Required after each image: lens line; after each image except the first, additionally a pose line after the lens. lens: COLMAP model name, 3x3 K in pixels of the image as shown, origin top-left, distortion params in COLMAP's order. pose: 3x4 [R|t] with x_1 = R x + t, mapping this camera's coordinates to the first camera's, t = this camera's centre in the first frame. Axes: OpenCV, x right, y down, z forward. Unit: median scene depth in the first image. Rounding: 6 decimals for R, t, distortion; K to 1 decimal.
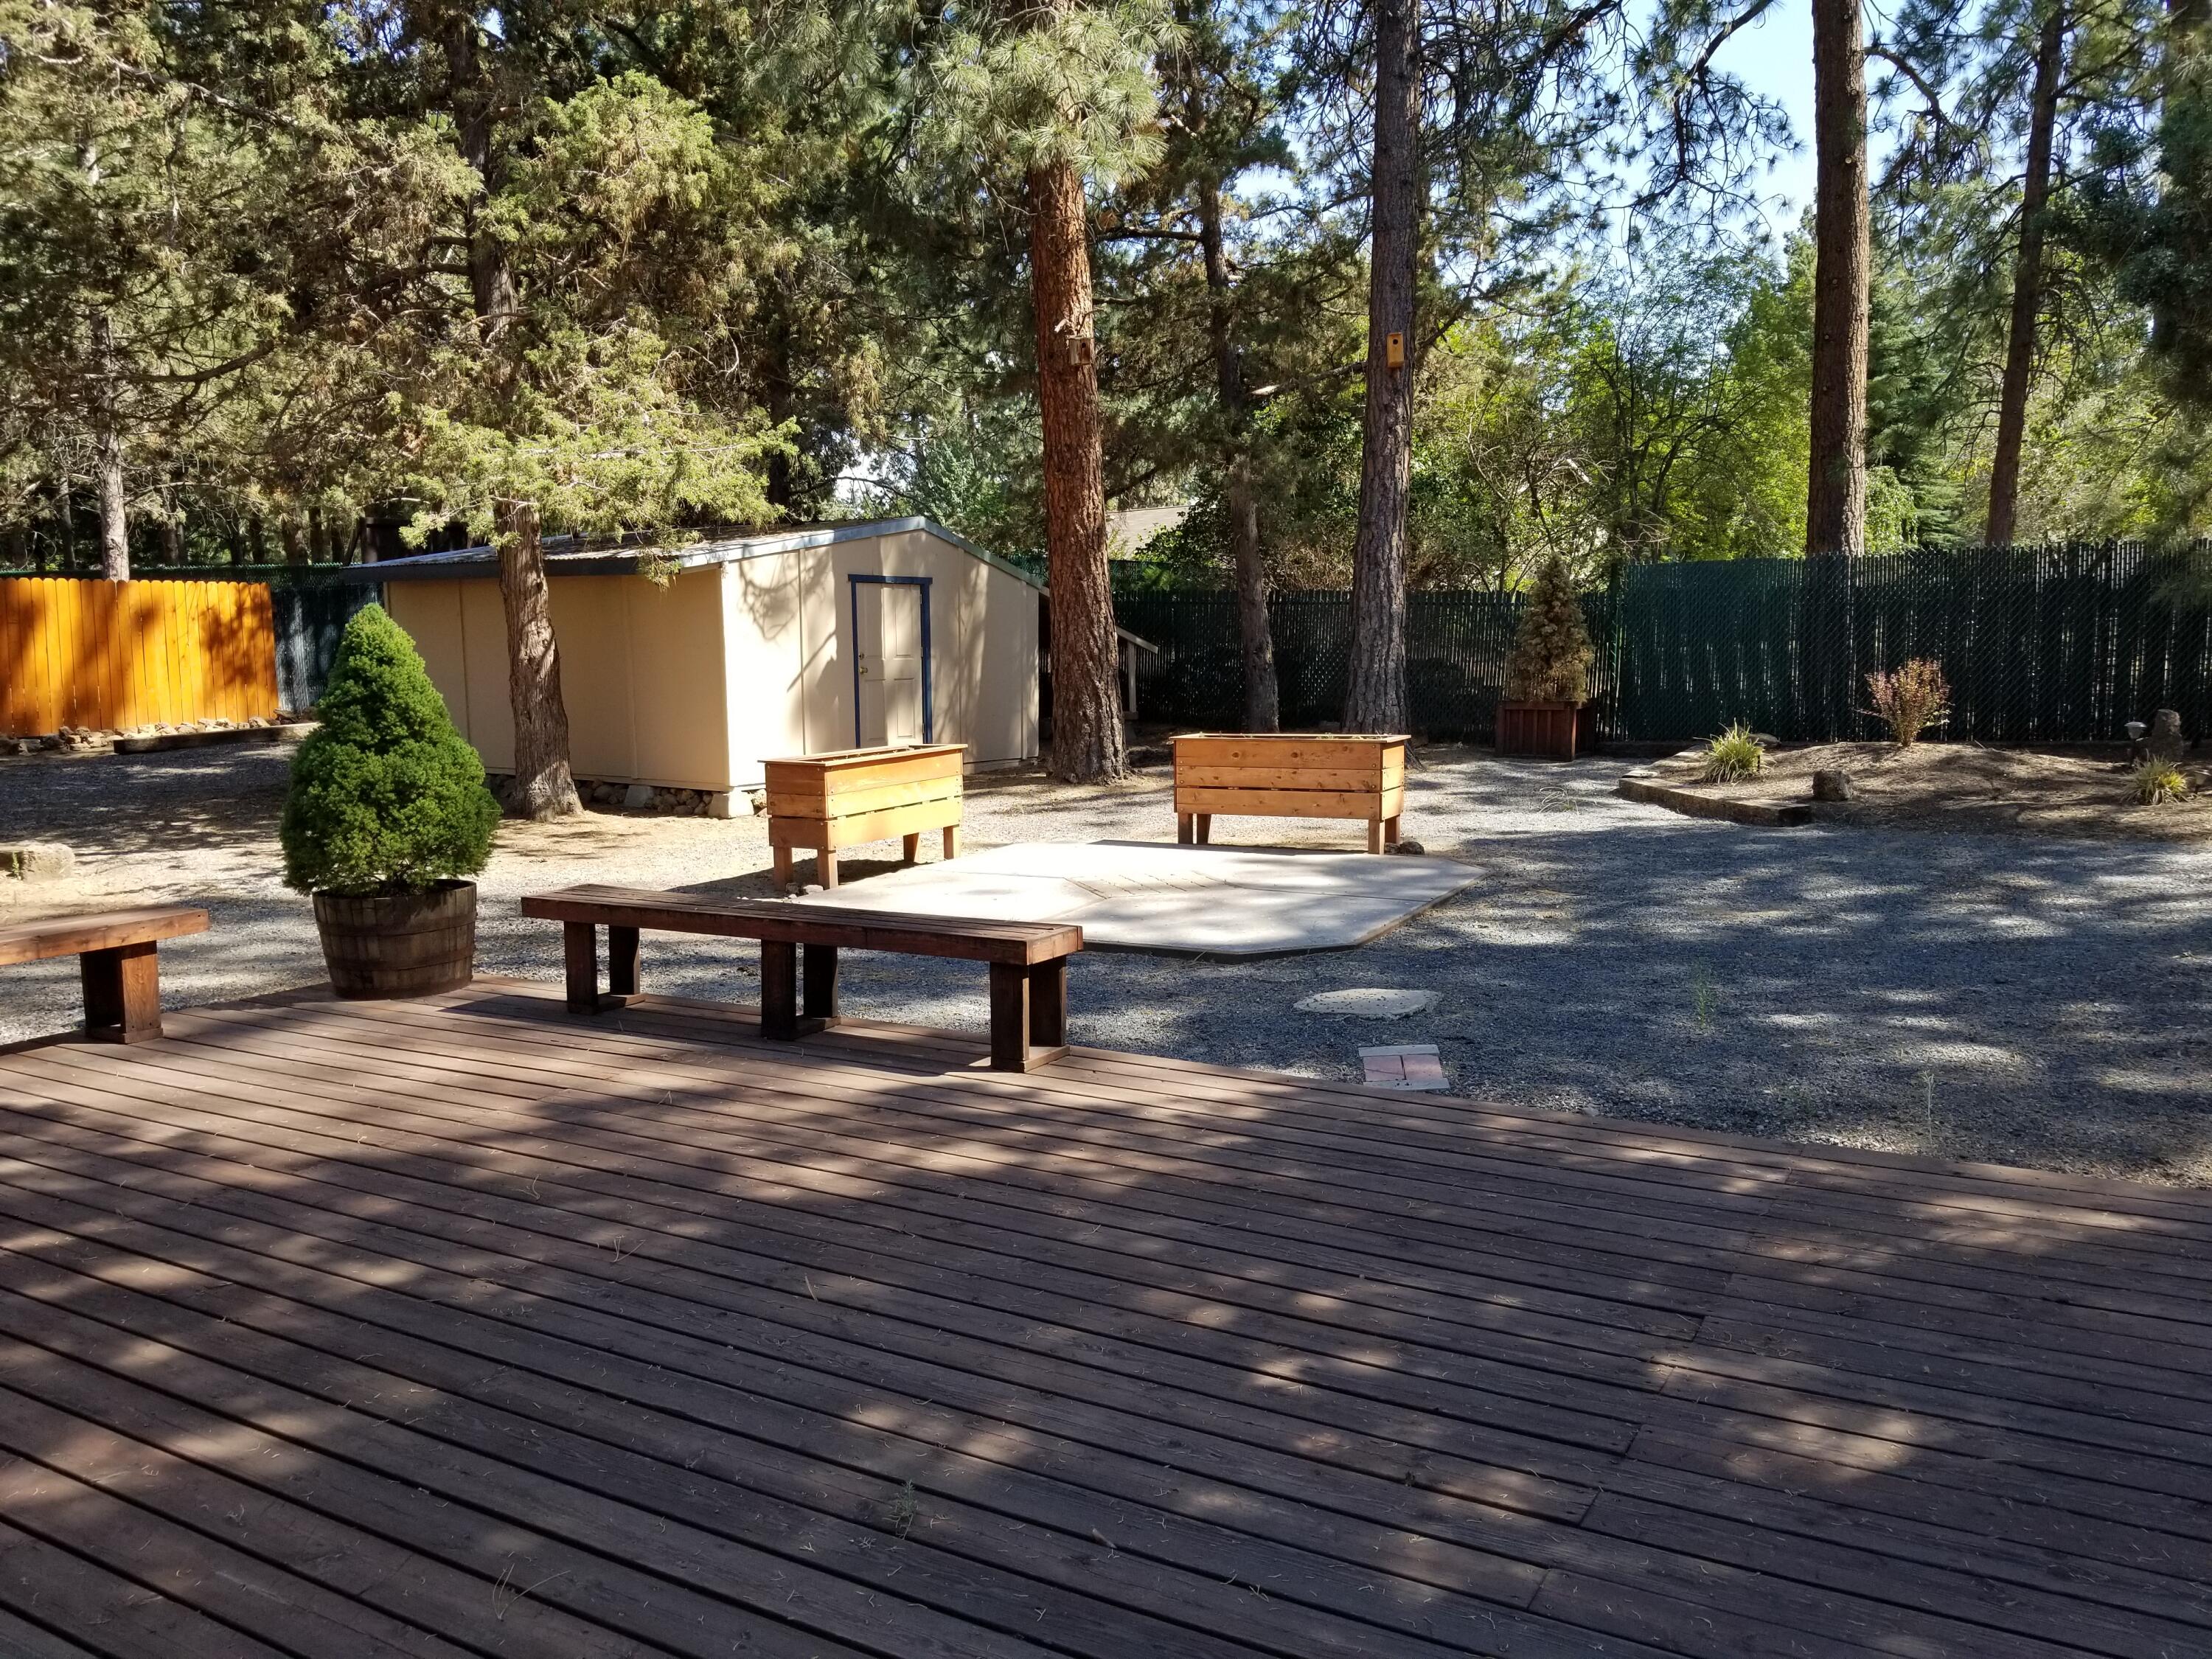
lens RADIAL K [[1723.7, 0, 1086.4], [0, 1723.7, 836.9], [0, 0, 1]] dist [0.104017, -0.187998]
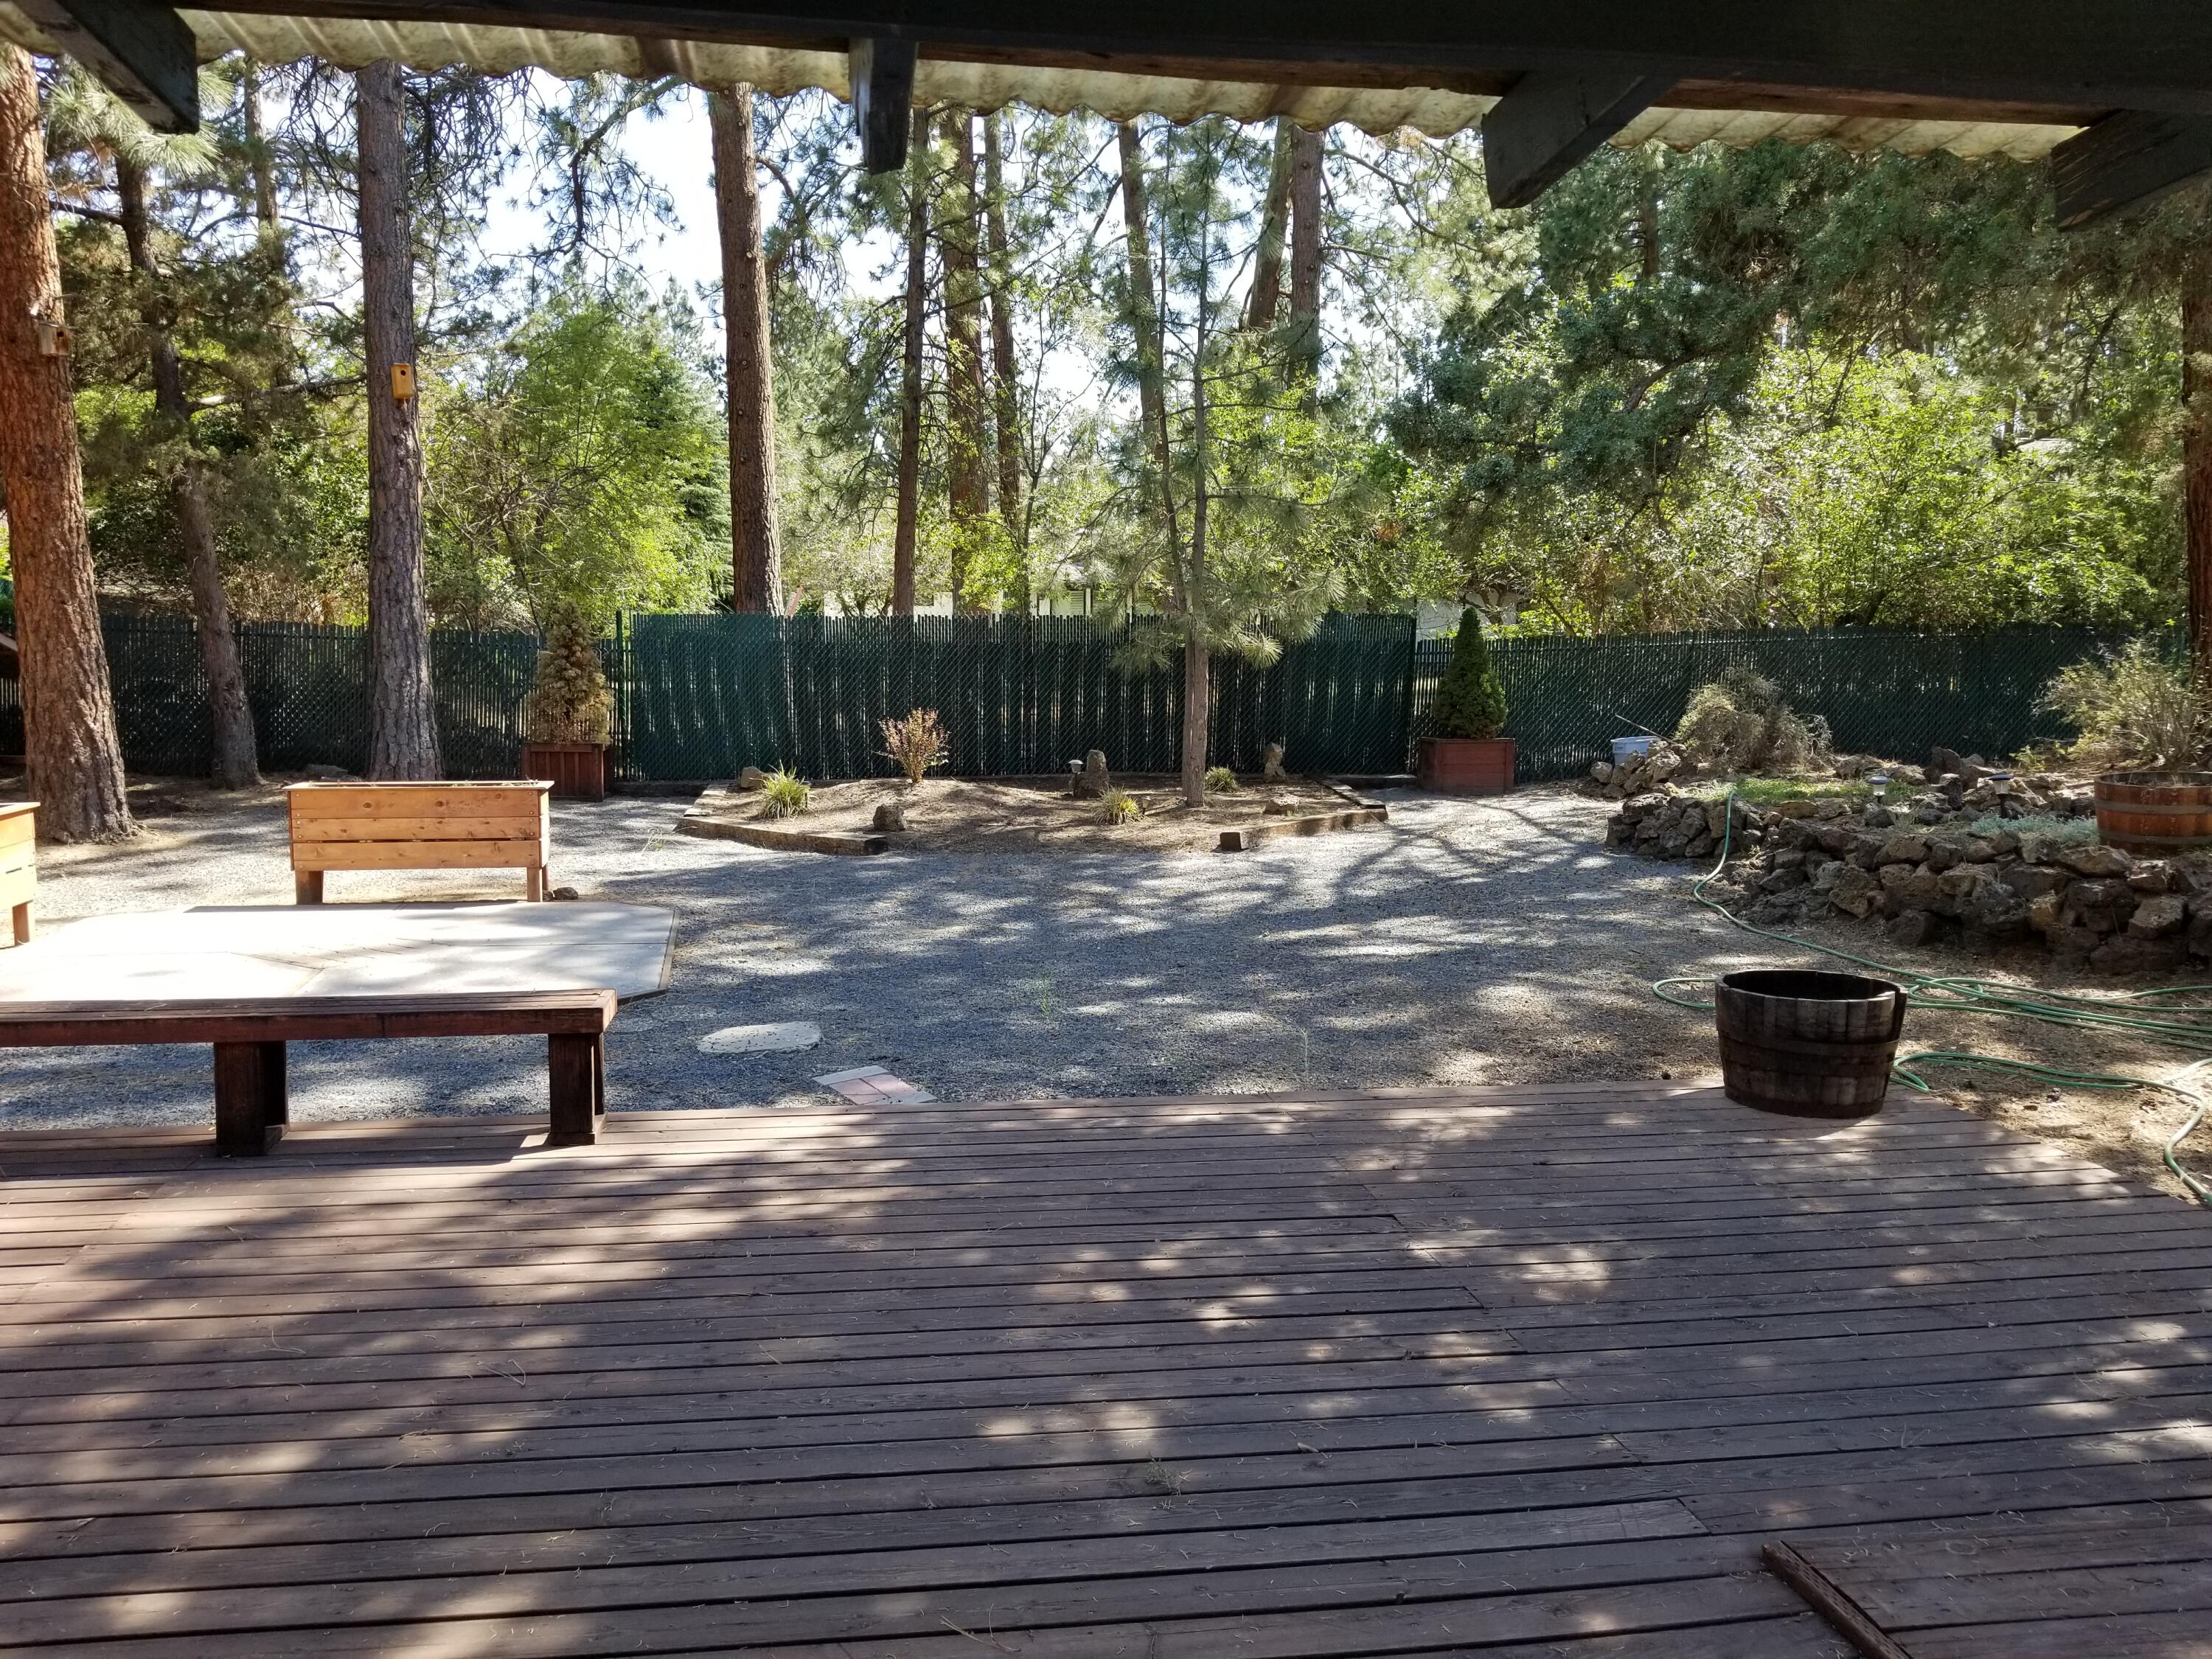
lens RADIAL K [[1723.7, 0, 1086.4], [0, 1723.7, 836.9], [0, 0, 1]] dist [0.104017, -0.187998]
pose [[0.769810, -0.040808, 0.636967, -0.505447], [0.052473, 0.998622, 0.000560, -0.025502], [-0.636112, 0.032992, 0.770891, 0.069503]]
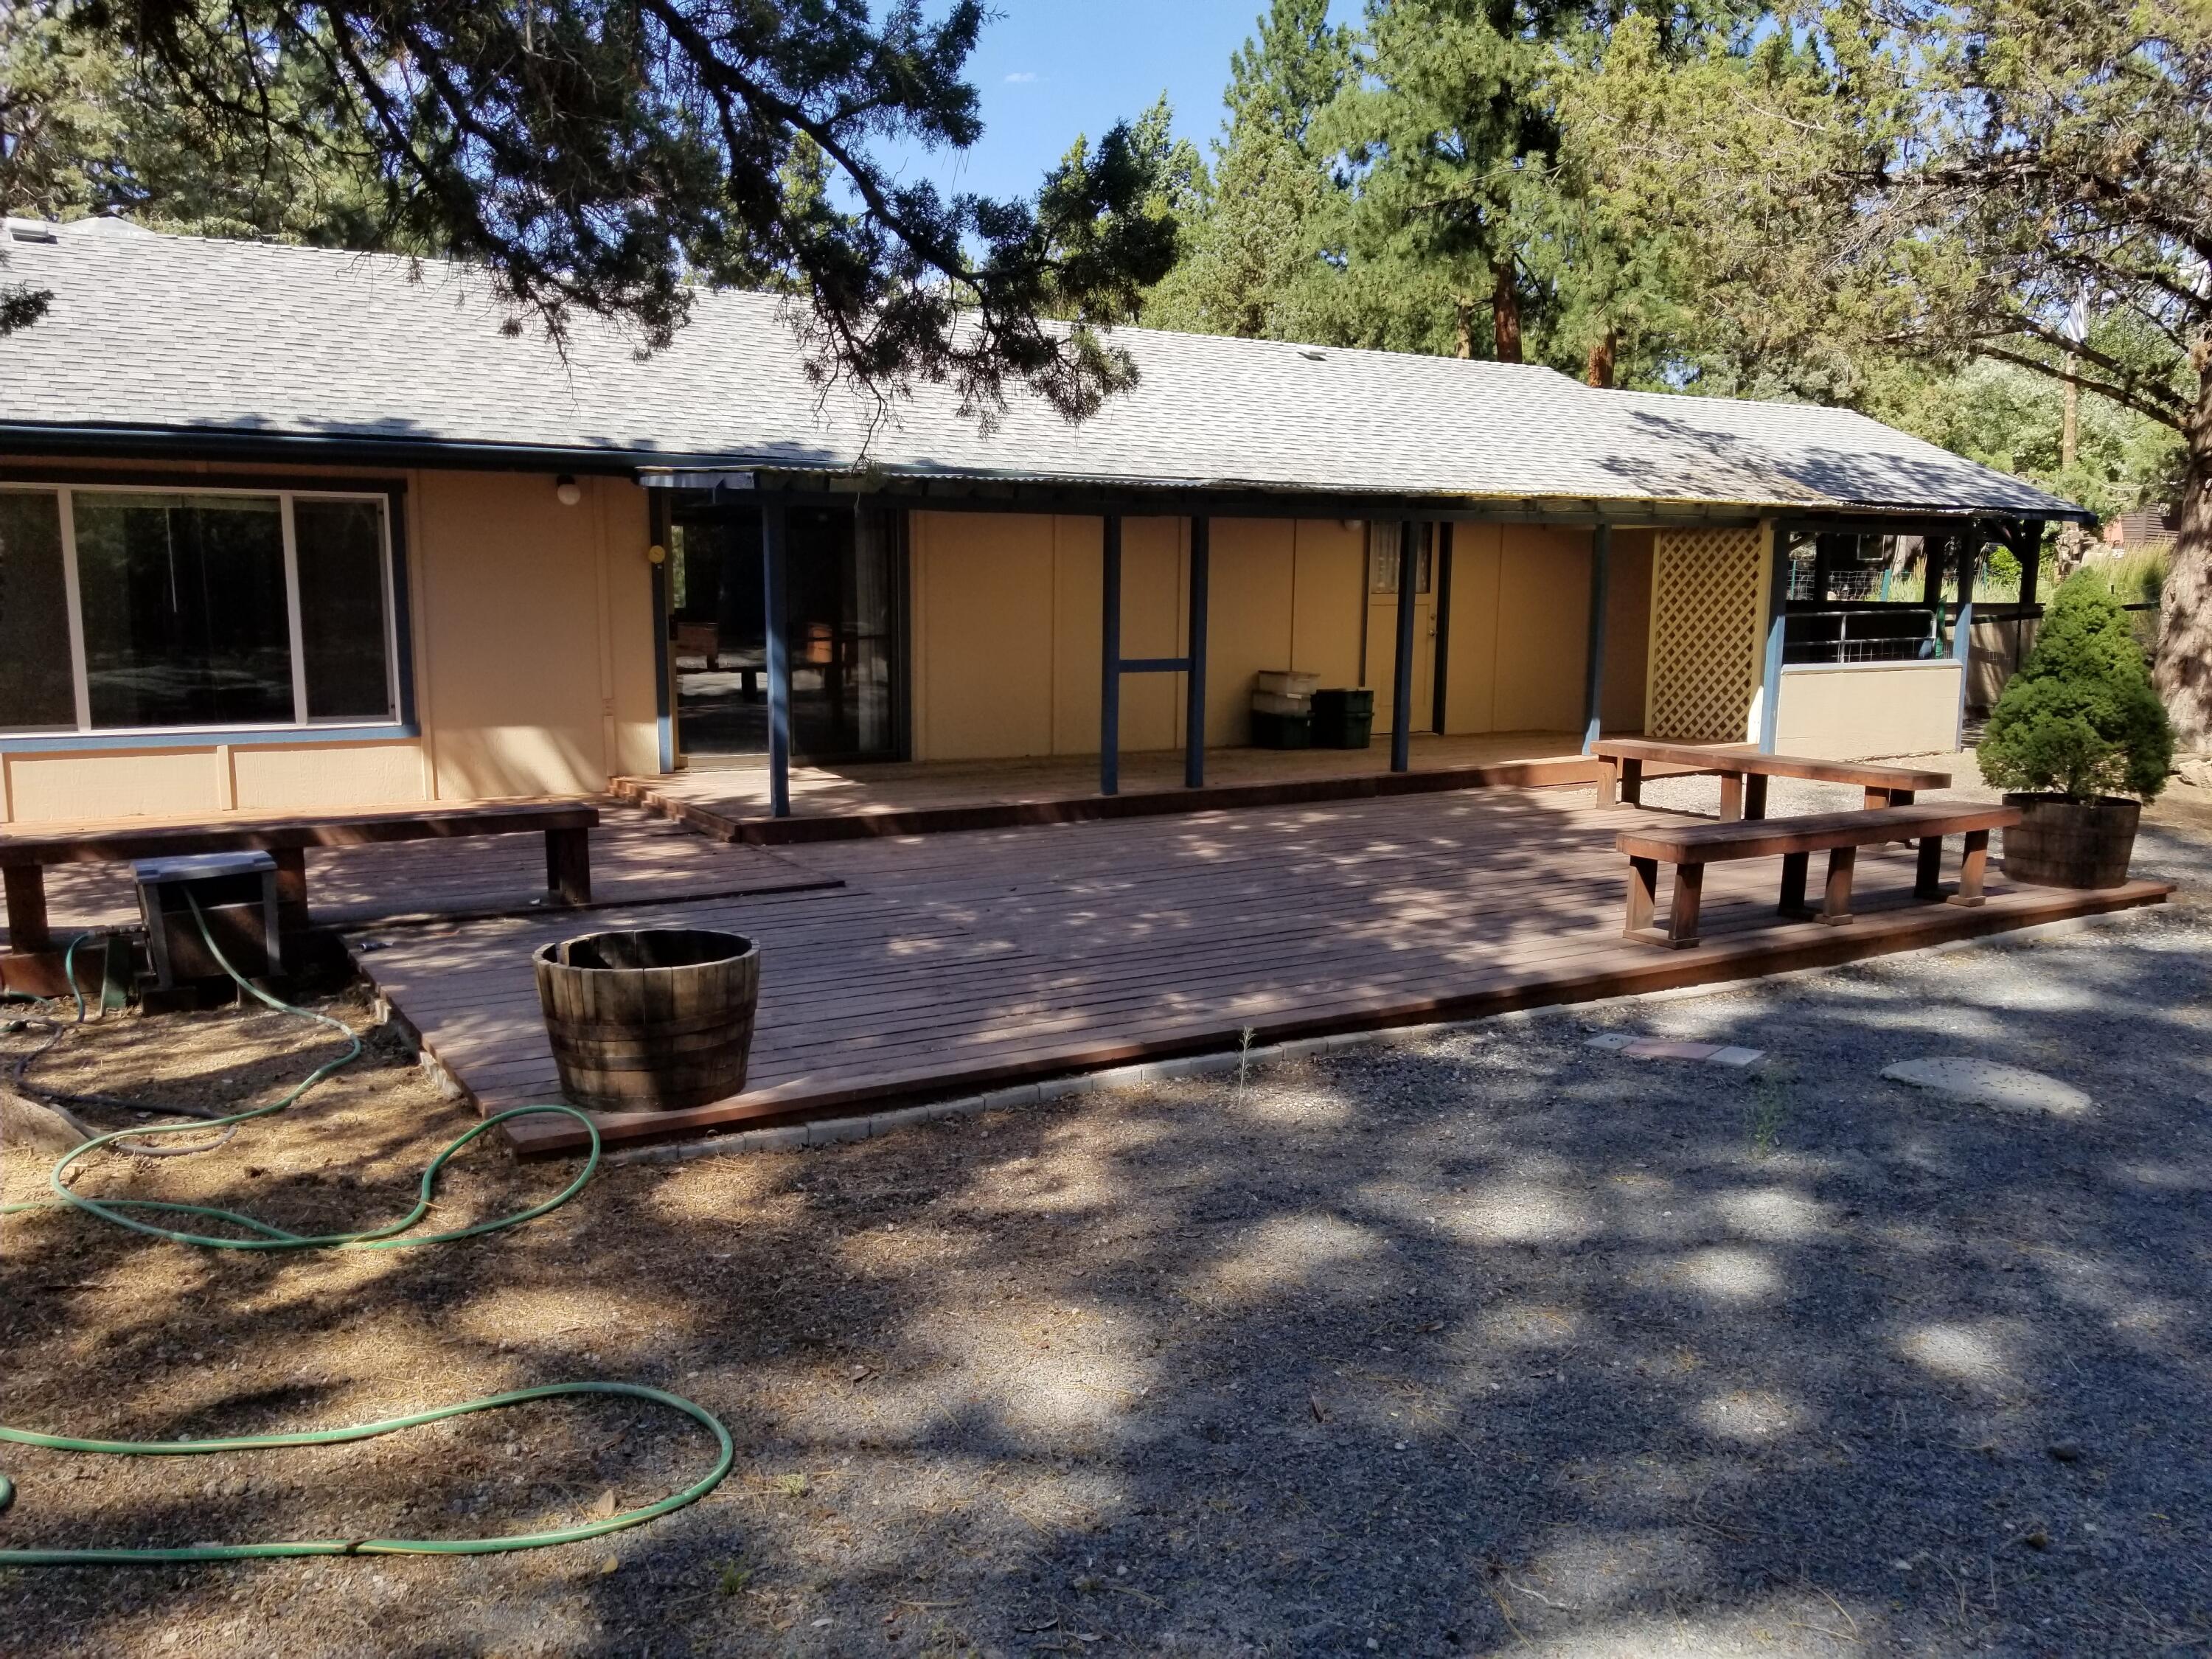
lens RADIAL K [[1723.7, 0, 1086.4], [0, 1723.7, 836.9], [0, 0, 1]] dist [0.104017, -0.187998]
pose [[-0.468807, 0.149873, -0.870493, 1.468077], [-0.103047, 0.969491, 0.222413, -0.213367], [0.877269, 0.193971, -0.439060, 1.386292]]
